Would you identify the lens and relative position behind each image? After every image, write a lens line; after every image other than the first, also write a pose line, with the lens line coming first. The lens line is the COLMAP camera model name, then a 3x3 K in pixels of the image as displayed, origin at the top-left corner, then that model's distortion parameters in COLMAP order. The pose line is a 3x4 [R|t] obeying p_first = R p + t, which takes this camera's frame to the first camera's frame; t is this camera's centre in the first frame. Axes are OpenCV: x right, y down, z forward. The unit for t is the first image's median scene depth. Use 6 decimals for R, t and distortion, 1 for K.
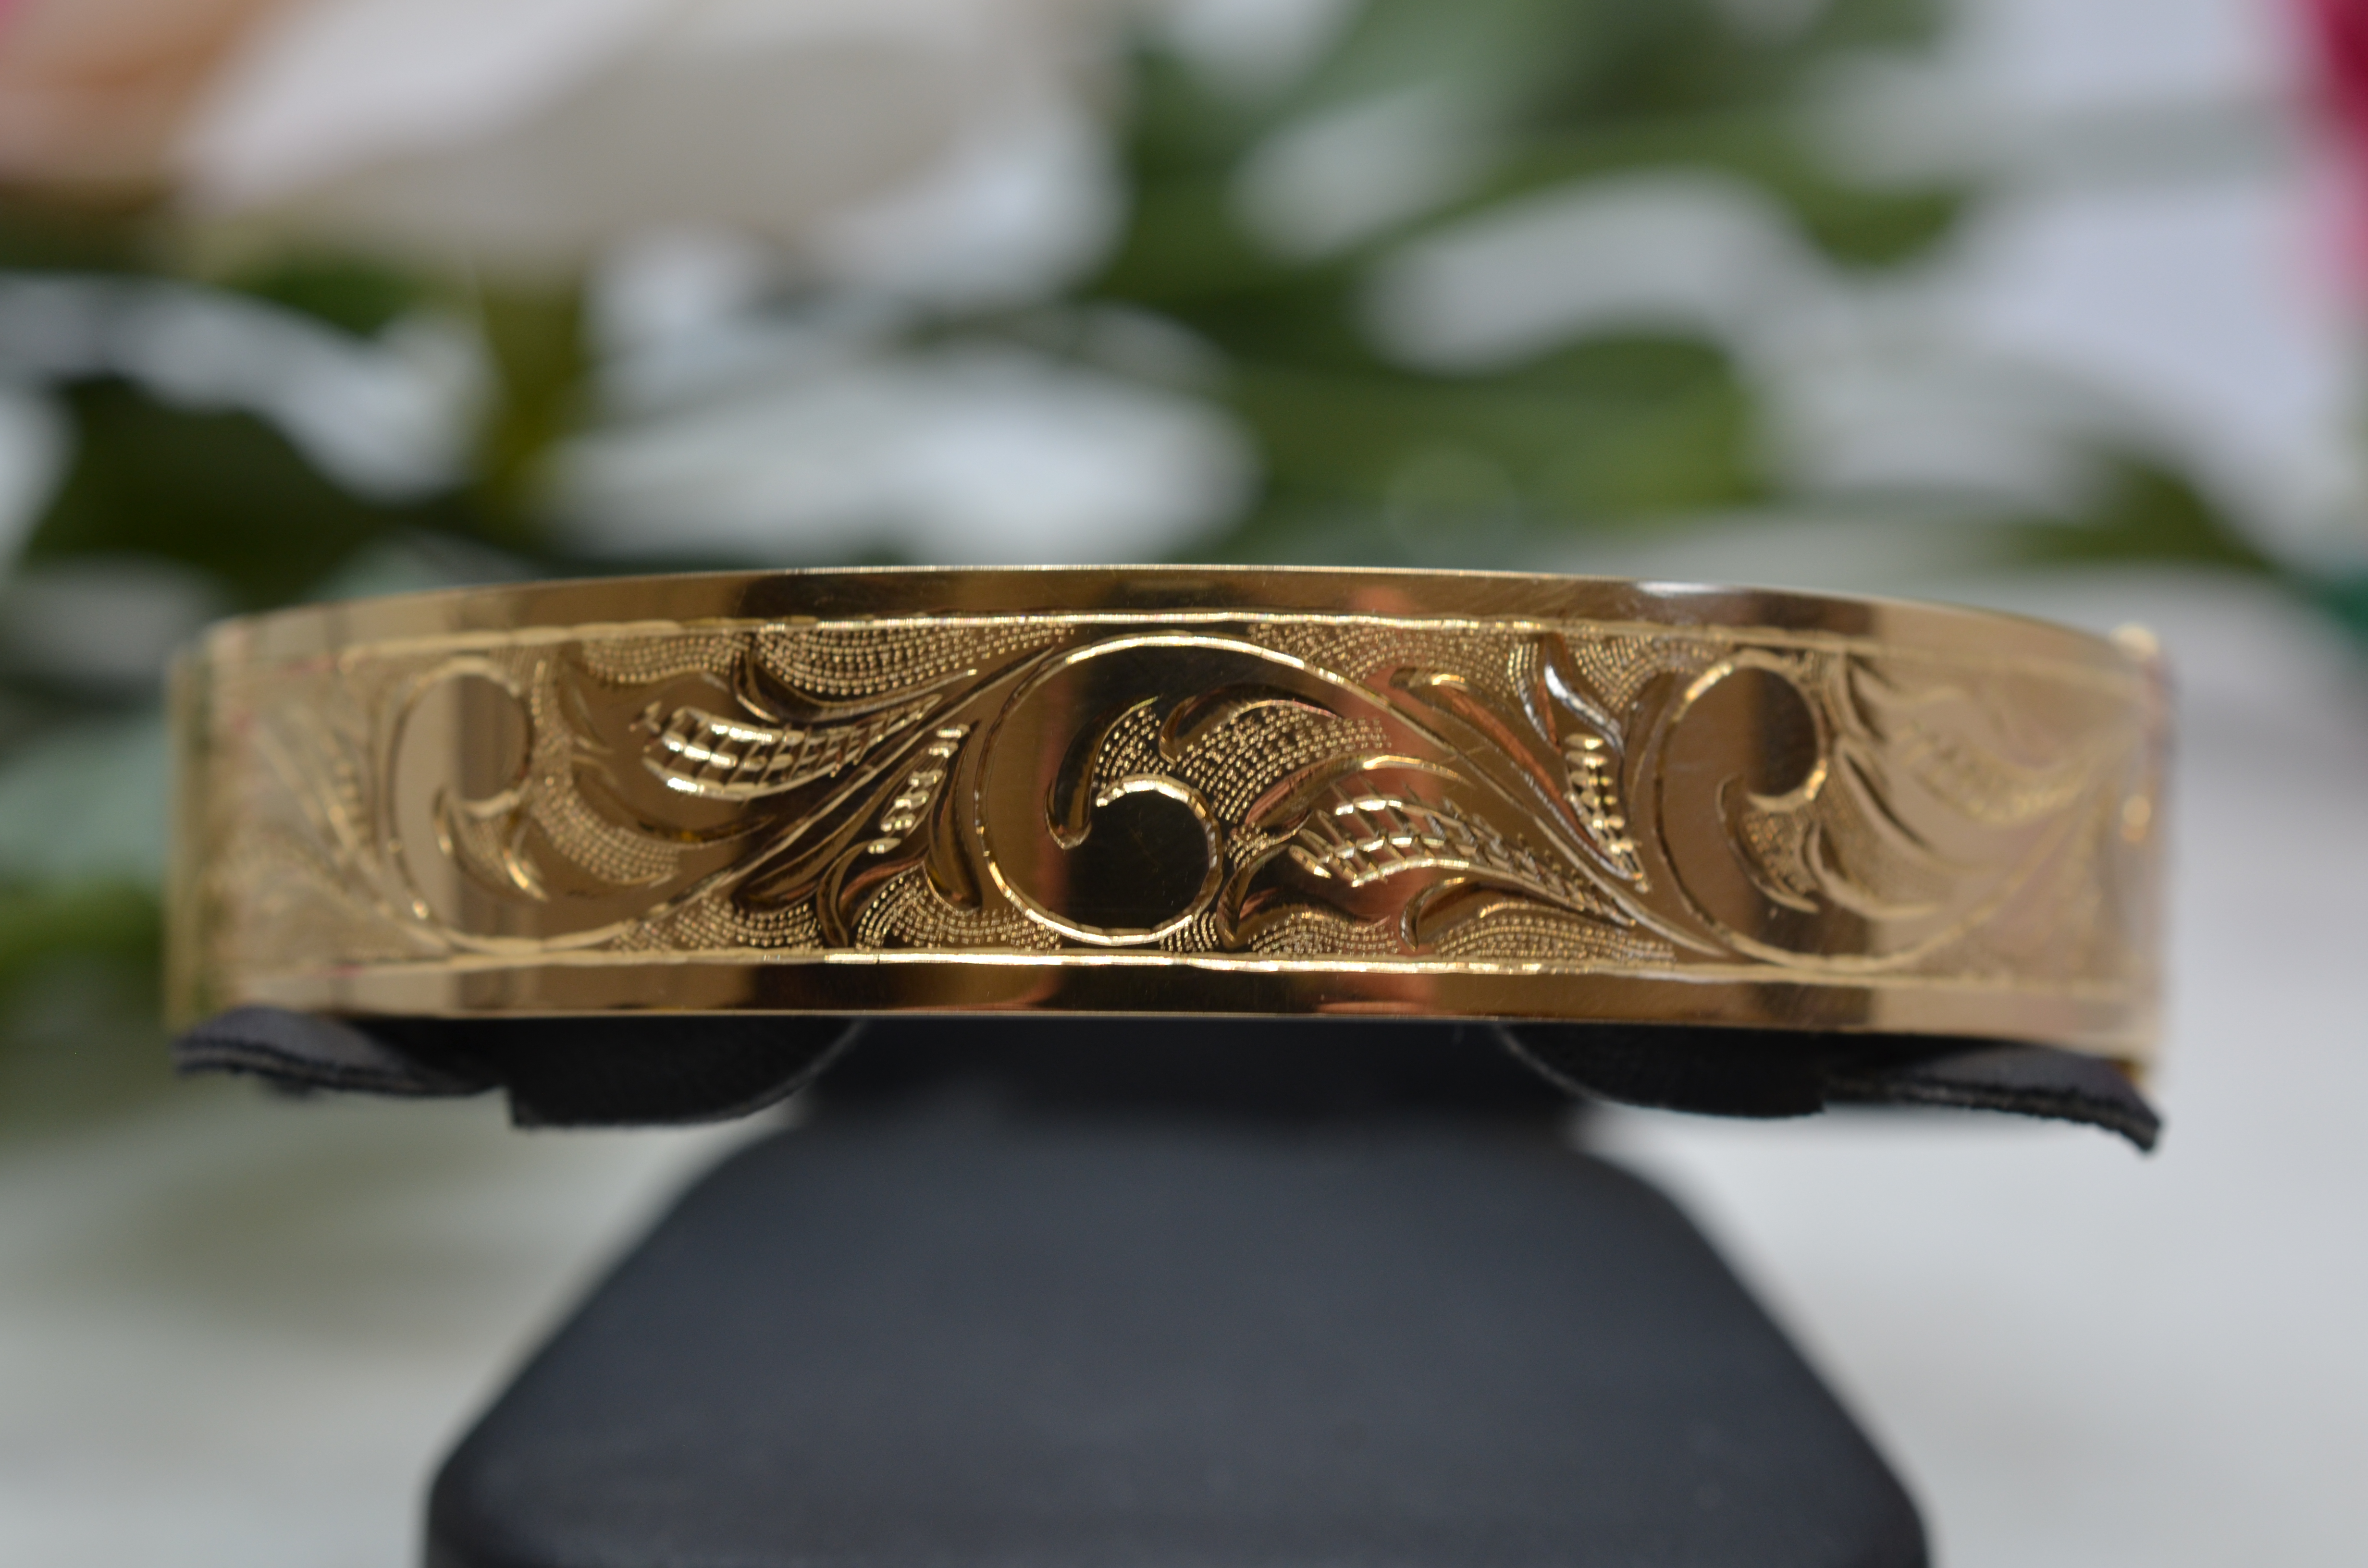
lens RADIAL K [[4072.9, 0, 1193.6], [0, 4072.9, 774.7], [0, 0, 1]] dist [-0.050906, 0.000000]
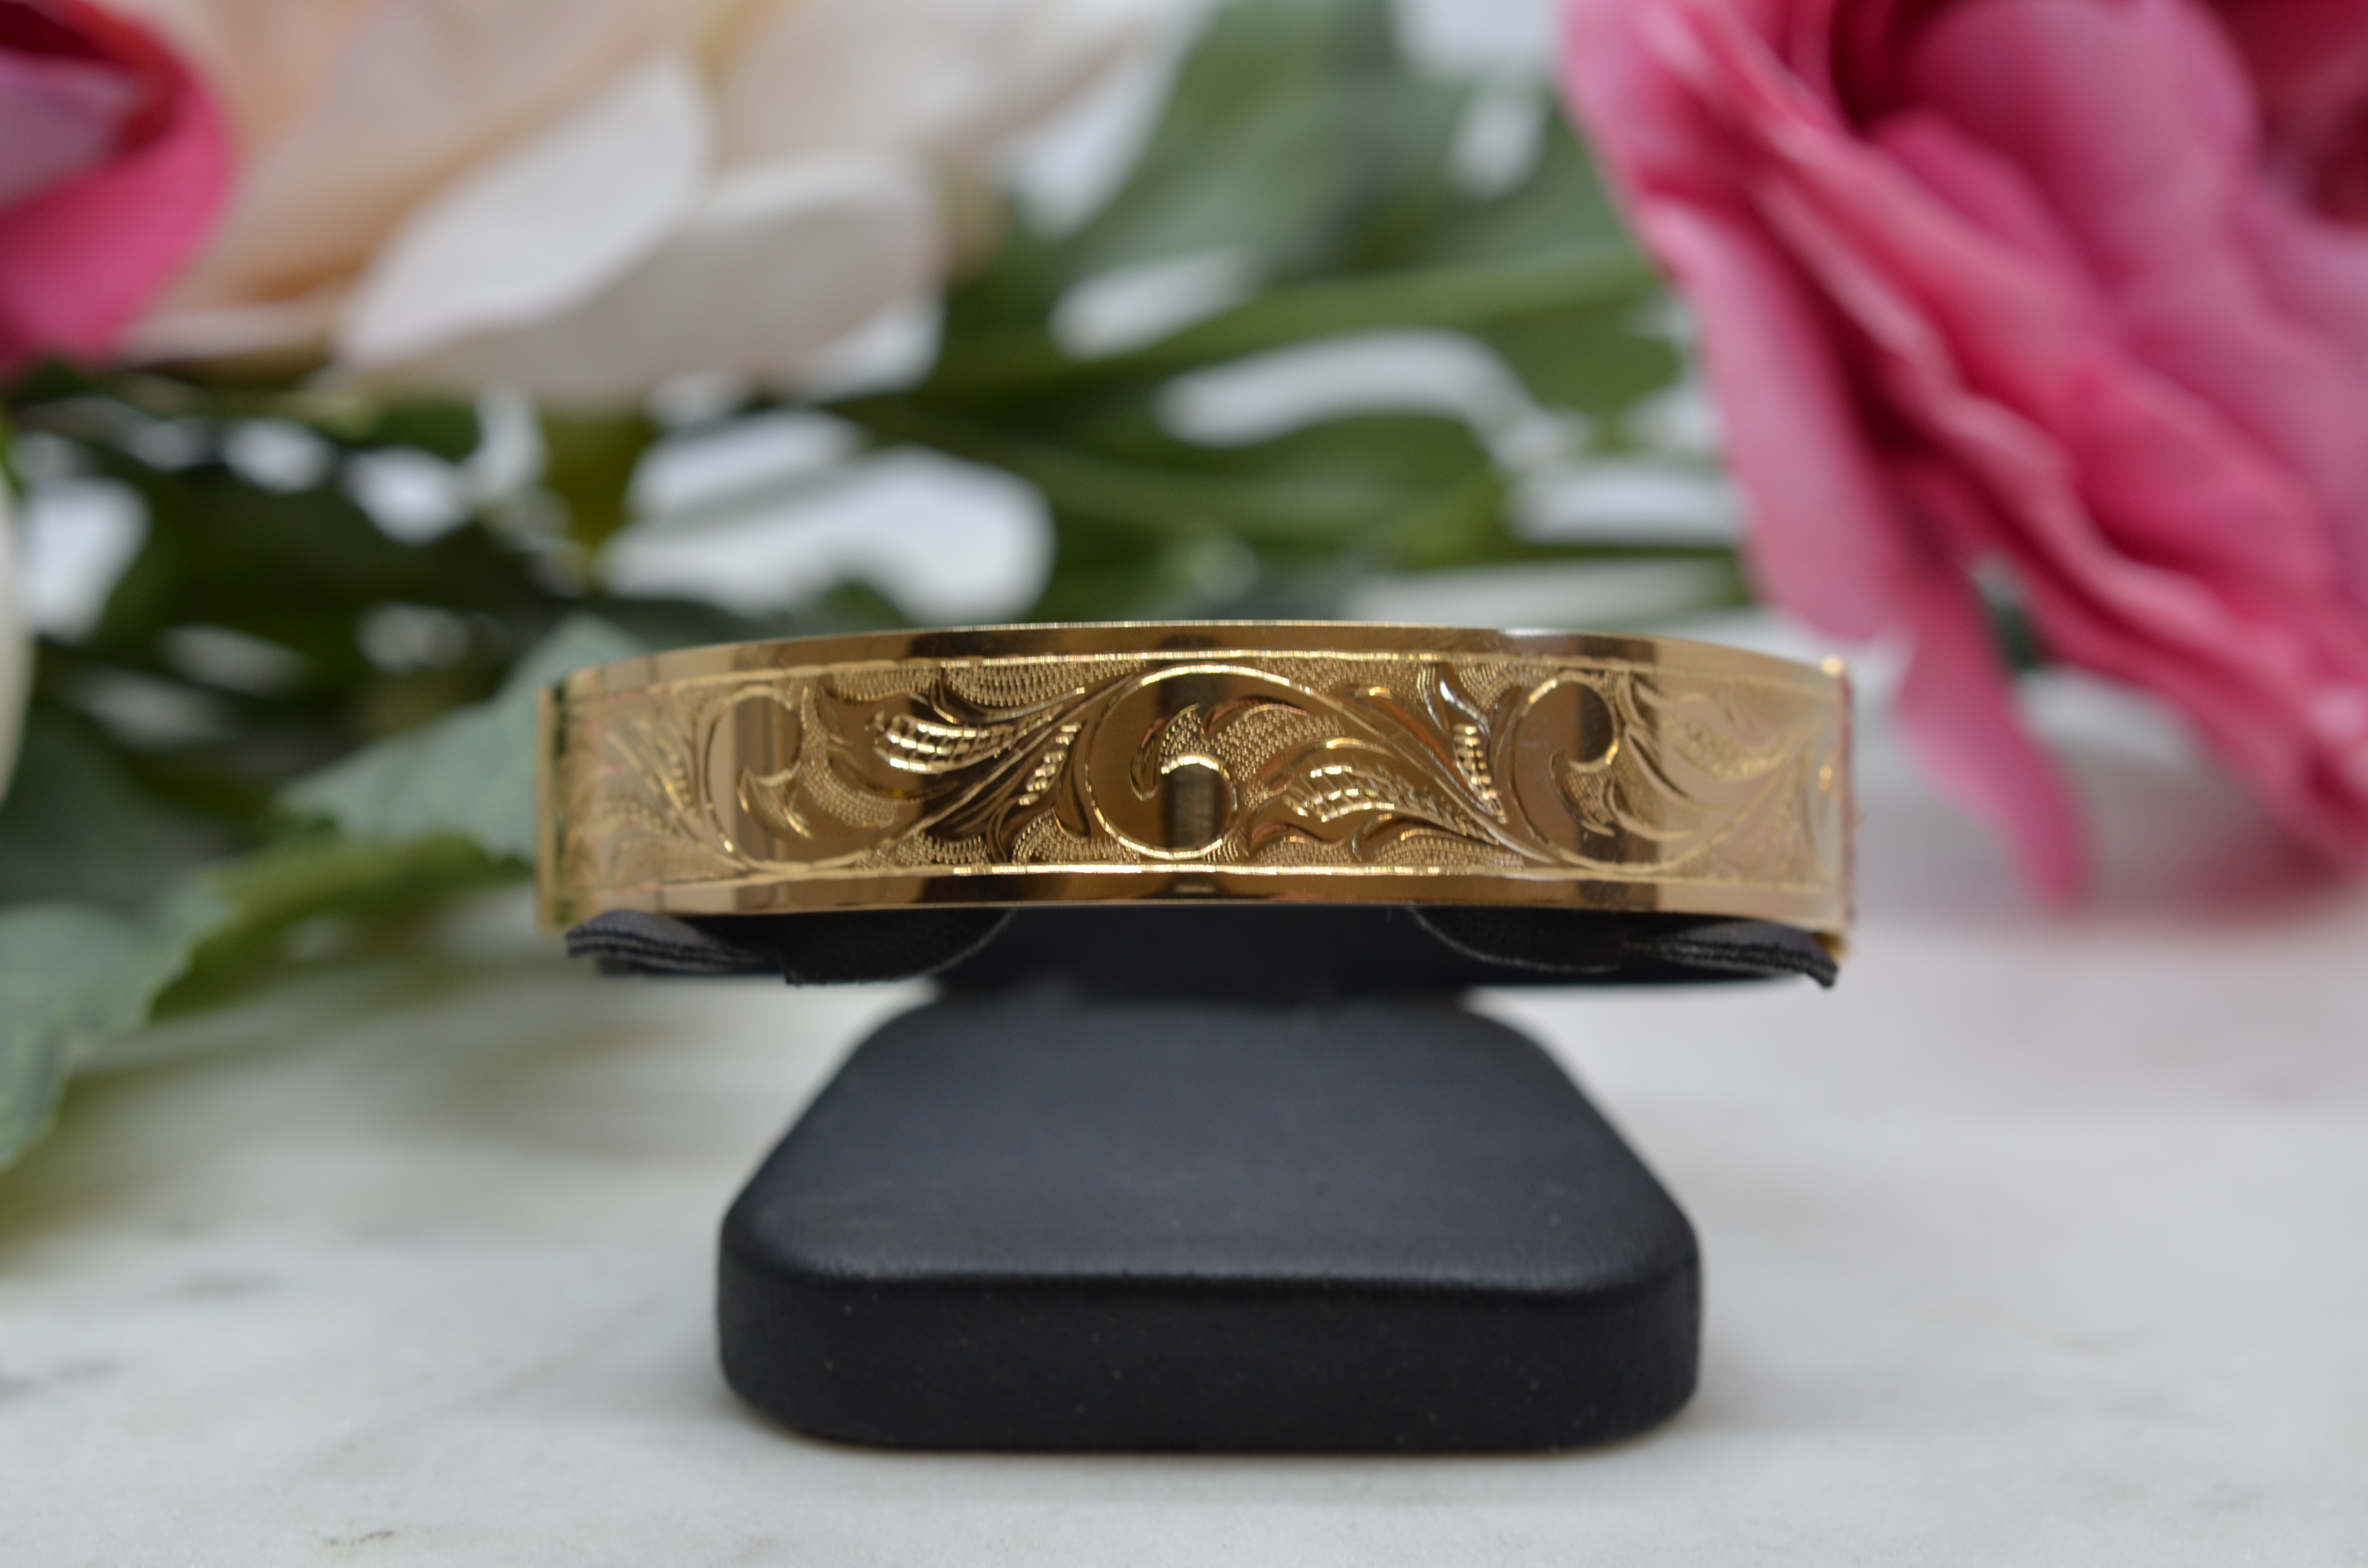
lens RADIAL K [[4072.9, 0, 1176.5], [0, 4072.9, 788.5], [0, 0, 1]] dist [-0.050906, 0.000000]
pose [[0.999777, -0.012770, 0.016801, -0.043922], [0.012850, 0.999907, -0.004675, 0.020837], [-0.016740, 0.004890, 0.999848, -0.589032]]
